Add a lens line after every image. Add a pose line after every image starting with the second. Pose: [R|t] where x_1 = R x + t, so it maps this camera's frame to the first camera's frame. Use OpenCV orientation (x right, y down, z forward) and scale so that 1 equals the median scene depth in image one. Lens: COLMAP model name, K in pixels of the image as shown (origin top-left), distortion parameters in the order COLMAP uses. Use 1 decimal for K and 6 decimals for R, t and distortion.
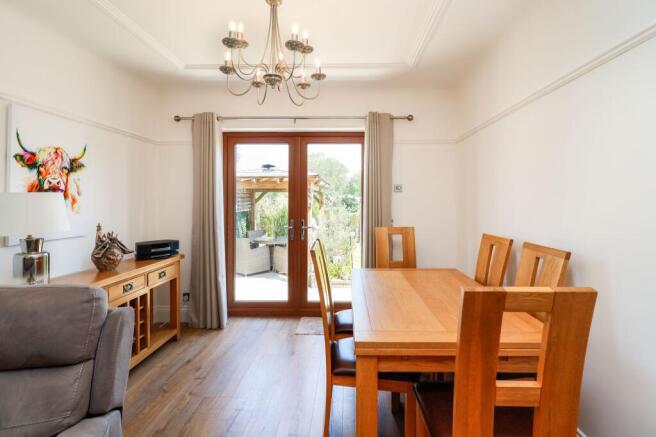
lens RADIAL K [[309.9, 0, 337.9], [0, 309.9, 206.2], [0, 0, 1]] dist [0.001382, 0.000369]
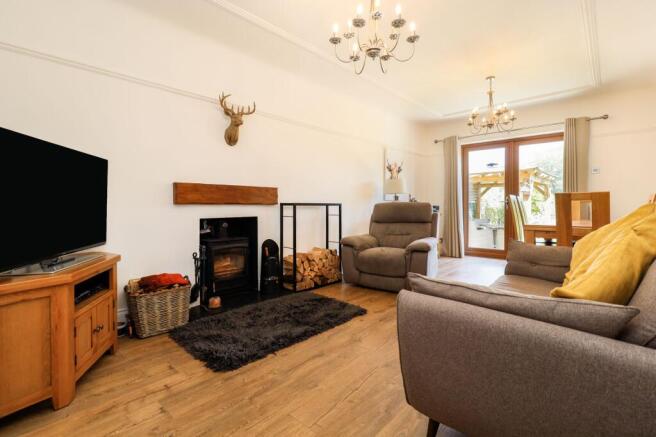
lens RADIAL K [[309.9, 0, 337.9], [0, 309.9, 206.2], [0, 0, 1]] dist [0.001382, 0.000369]
pose [[0.772151, -0.004038, -0.635426, 0.187371], [-0.004410, 0.999922, -0.011713, 0.118255], [0.635423, 0.011847, 0.772073, -0.748880]]
